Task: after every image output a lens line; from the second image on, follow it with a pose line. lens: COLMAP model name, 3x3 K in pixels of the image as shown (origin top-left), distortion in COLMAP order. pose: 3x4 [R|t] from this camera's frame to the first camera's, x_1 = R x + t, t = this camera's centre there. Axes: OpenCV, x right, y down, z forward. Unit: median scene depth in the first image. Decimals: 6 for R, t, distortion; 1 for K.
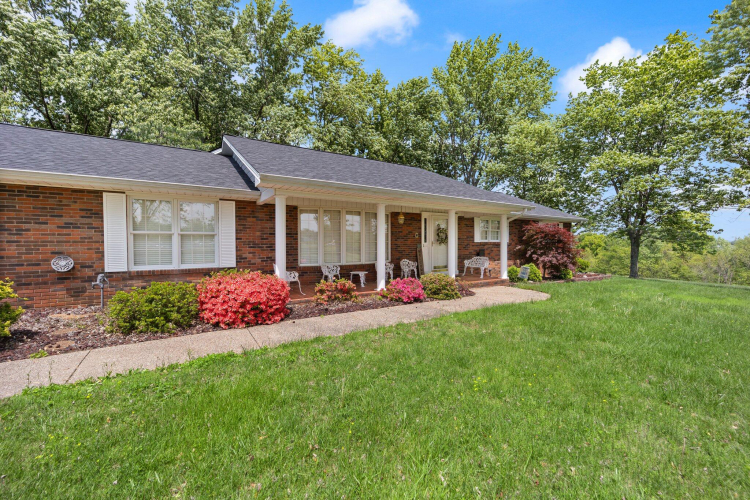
lens RADIAL K [[298.8, 0, 375.0], [0, 298.8, 250.0], [0, 0, 1]] dist [0.000198, -0.000006]
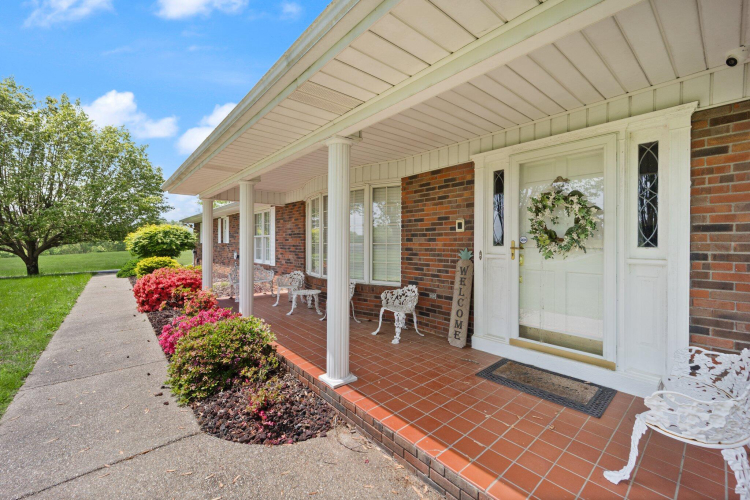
lens RADIAL K [[306.5, 0, 375.3], [0, 306.5, 241.2], [0, 0, 1]] dist [-0.000026, -0.000014]
pose [[0.146821, 0.005906, -0.989145, 0.506865], [-0.012187, 0.999917, 0.004161, -0.031216], [0.989088, 0.011444, 0.146881, 0.867710]]
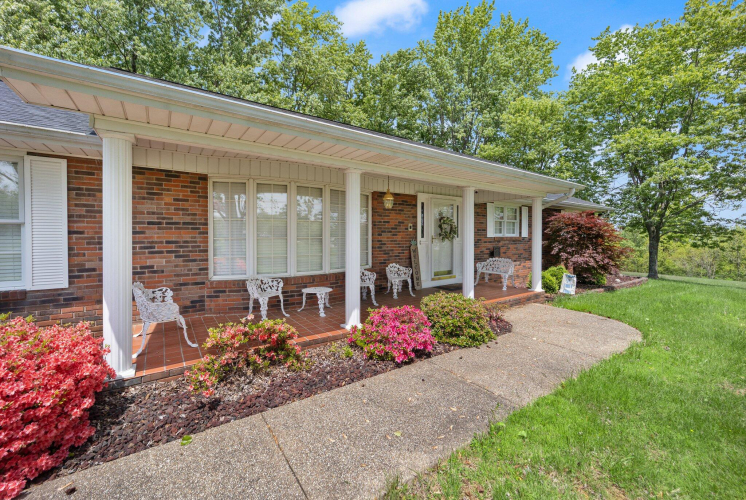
lens RADIAL K [[304.8, 0, 373.3], [0, 304.8, 241.3], [0, 0, 1]] dist [-0.000026, -0.000014]
pose [[0.998606, 0.003364, 0.052683, 0.020643], [-0.003367, 0.999994, -0.000021, -0.017523], [-0.052682, -0.000157, 0.998611, 0.324083]]
